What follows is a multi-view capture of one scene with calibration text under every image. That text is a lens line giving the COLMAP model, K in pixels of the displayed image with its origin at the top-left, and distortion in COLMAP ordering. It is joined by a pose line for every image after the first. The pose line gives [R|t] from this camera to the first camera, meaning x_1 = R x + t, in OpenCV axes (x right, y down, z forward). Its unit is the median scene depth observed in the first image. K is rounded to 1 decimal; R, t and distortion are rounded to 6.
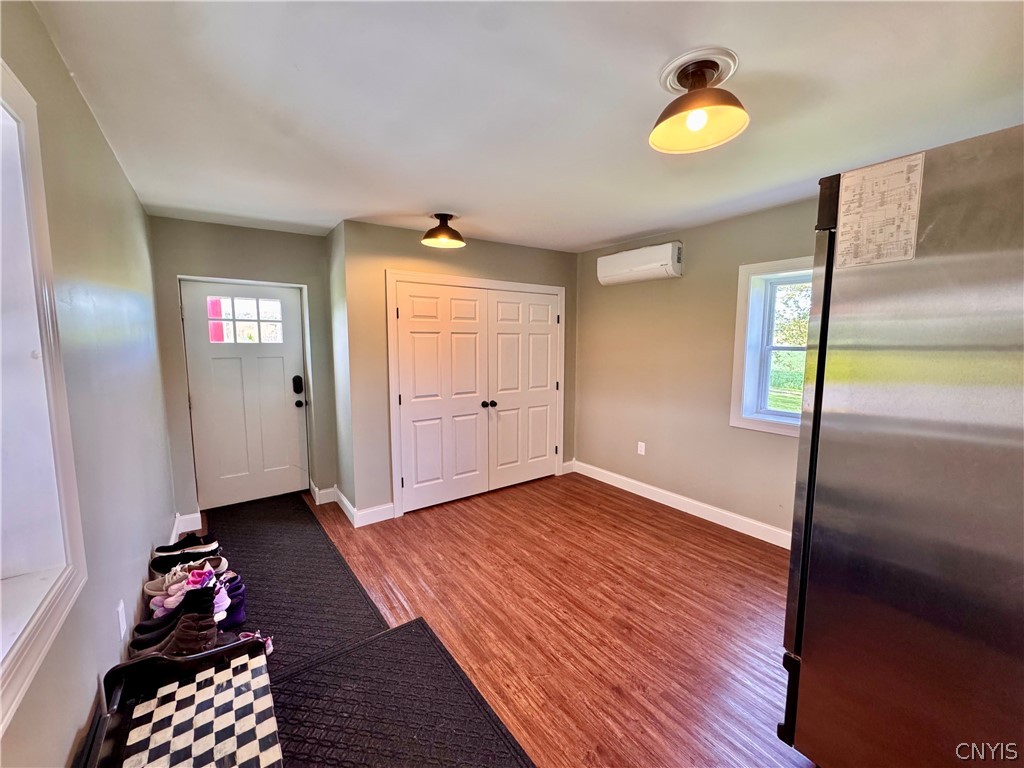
lens RADIAL K [[412.0, 0, 513.0], [0, 412.0, 384.3], [0, 0, 1]] dist [-0.000121, -0.000022]
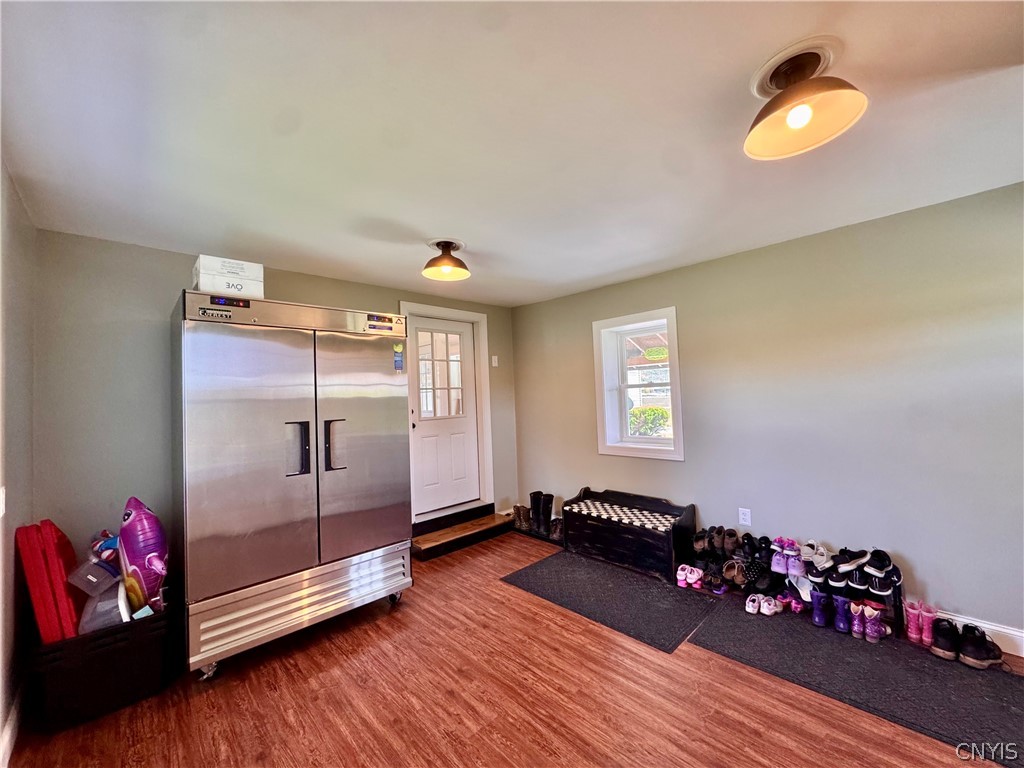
lens RADIAL K [[412.0, 0, 512.8], [0, 412.0, 383.5], [0, 0, 1]] dist [-0.000121, -0.000022]
pose [[-0.990641, 0.031076, -0.132912, 0.257264], [0.021565, 0.997142, 0.072405, -0.152312], [0.134782, 0.068861, -0.988480, 1.869870]]
